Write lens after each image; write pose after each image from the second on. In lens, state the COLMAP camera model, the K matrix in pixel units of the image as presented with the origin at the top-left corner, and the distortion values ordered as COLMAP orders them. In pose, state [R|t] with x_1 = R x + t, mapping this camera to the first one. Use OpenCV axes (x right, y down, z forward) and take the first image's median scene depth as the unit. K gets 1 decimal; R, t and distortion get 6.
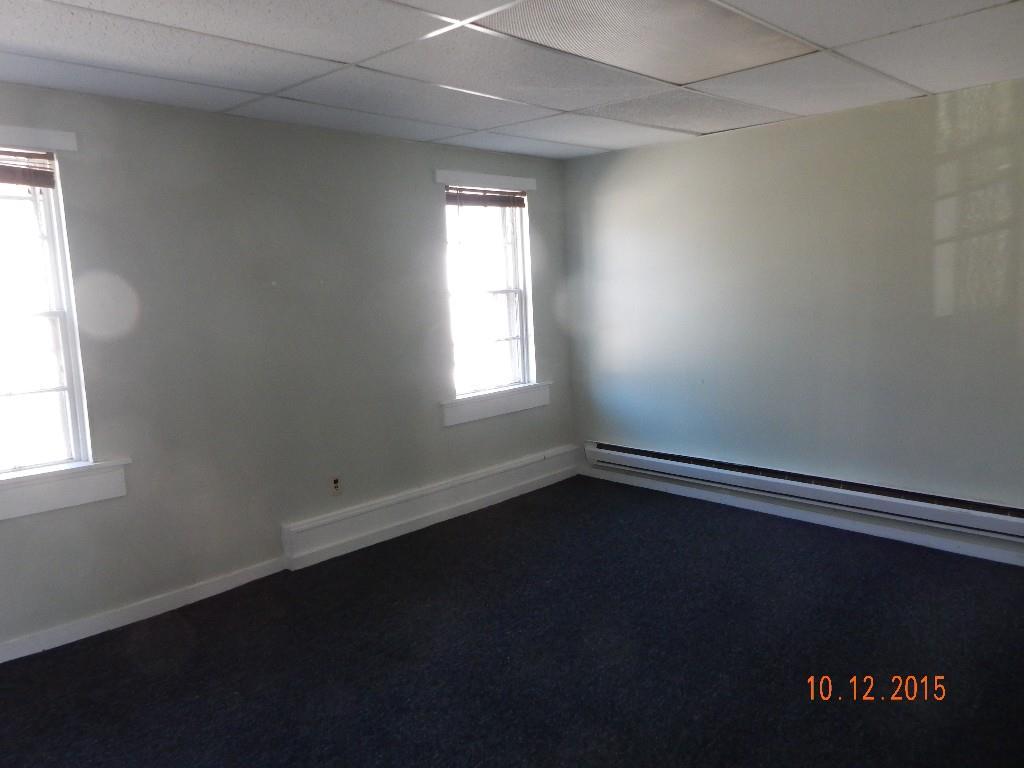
lens RADIAL K [[760.3, 0, 506.4], [0, 760.3, 381.3], [0, 0, 1]] dist [0.005270, 0.002480]
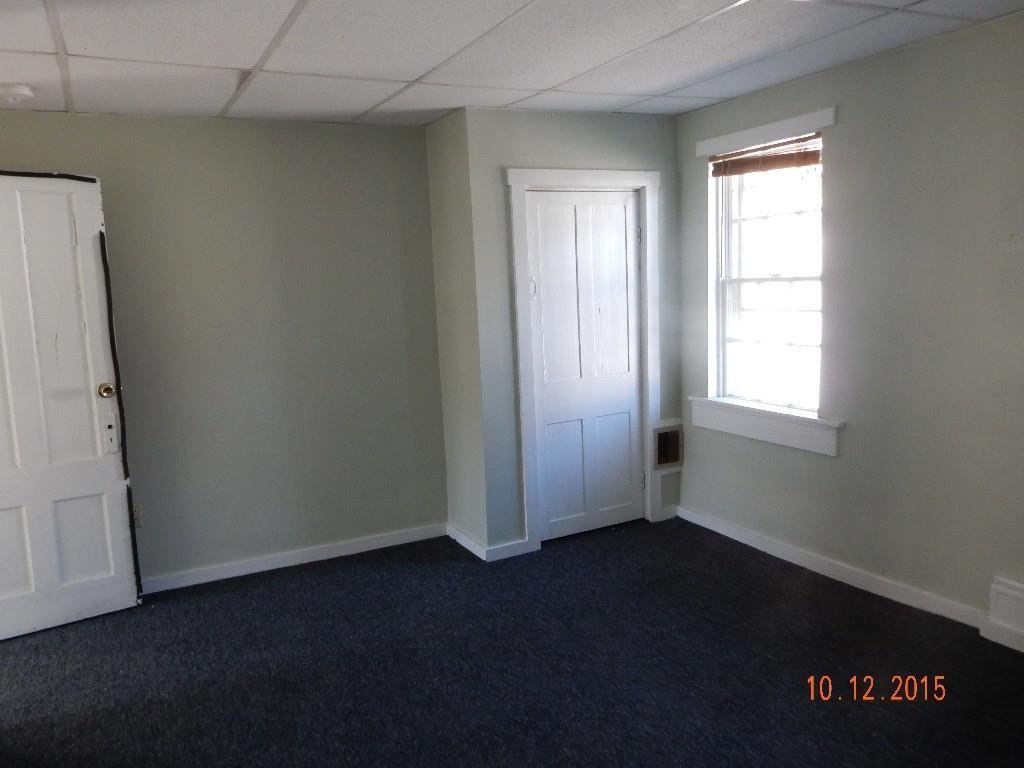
lens RADIAL K [[760.3, 0, 506.4], [0, 760.3, 381.3], [0, 0, 1]] dist [0.005270, 0.002480]
pose [[-0.298835, 0.175758, -0.937980, 0.633156], [-0.061797, 0.977267, 0.202807, -0.142489], [0.952302, 0.118570, -0.281180, 0.921362]]
